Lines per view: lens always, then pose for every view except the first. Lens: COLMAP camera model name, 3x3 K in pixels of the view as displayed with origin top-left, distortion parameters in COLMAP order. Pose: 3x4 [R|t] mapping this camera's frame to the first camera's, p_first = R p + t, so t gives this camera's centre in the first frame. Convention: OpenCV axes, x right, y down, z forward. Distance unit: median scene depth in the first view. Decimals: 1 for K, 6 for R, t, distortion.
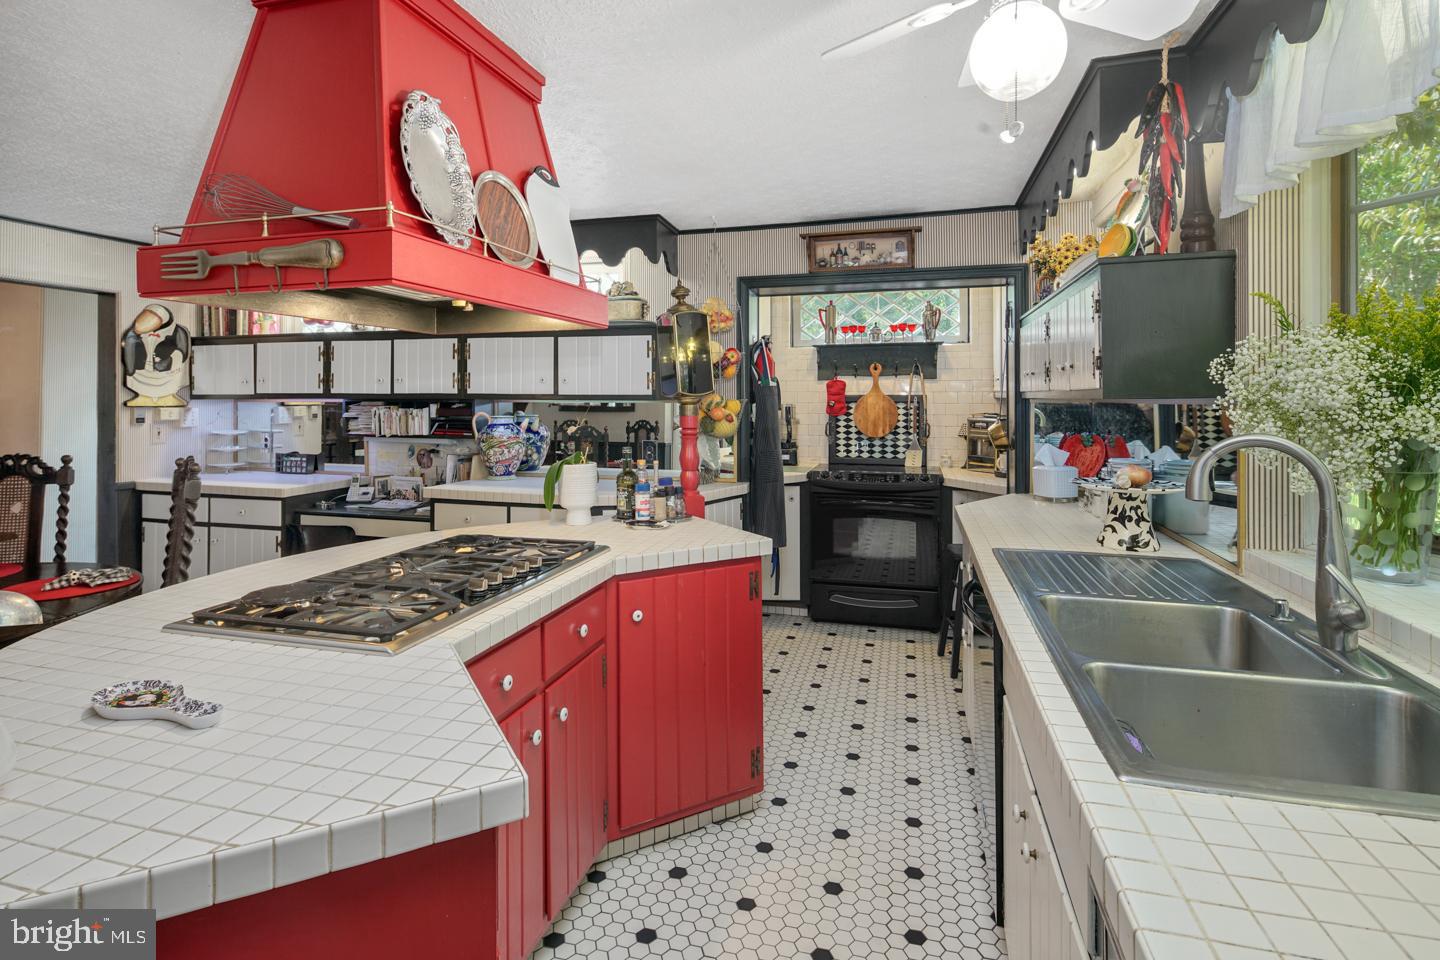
lens RADIAL K [[706.9, 0, 719.3], [0, 706.9, 478.4], [0, 0, 1]] dist [0.018605, -0.000095]
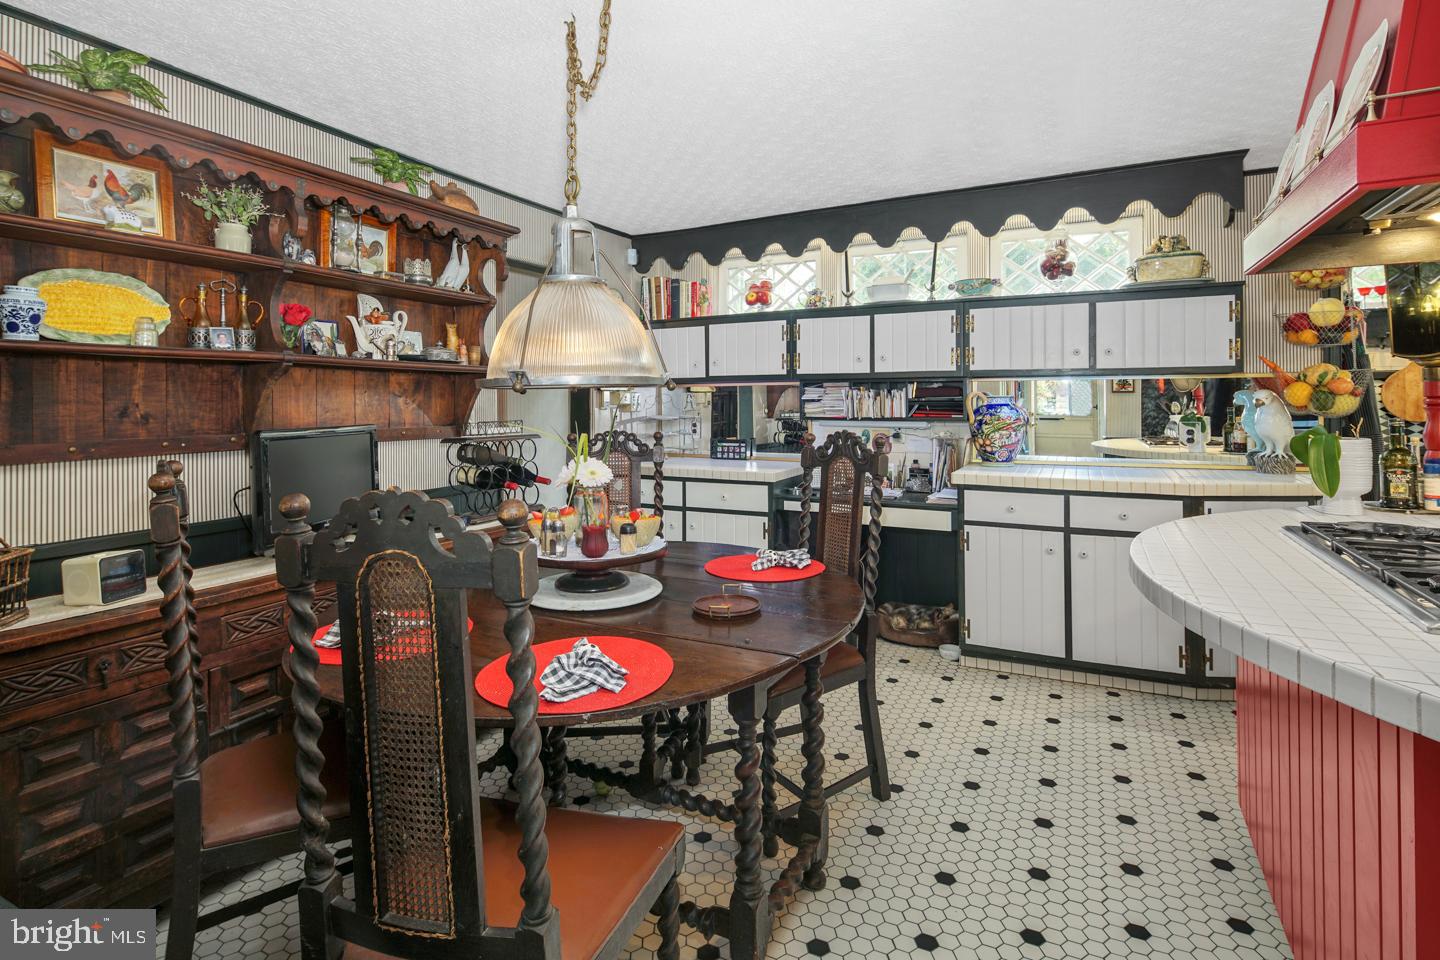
lens RADIAL K [[706.9, 0, 721.5], [0, 706.9, 478.9], [0, 0, 1]] dist [0.018605, -0.000095]
pose [[0.985072, 0.014410, -0.171540, -0.490048], [-0.014573, 0.999894, 0.000308, 0.022195], [0.171527, 0.002196, 0.985177, 0.052359]]
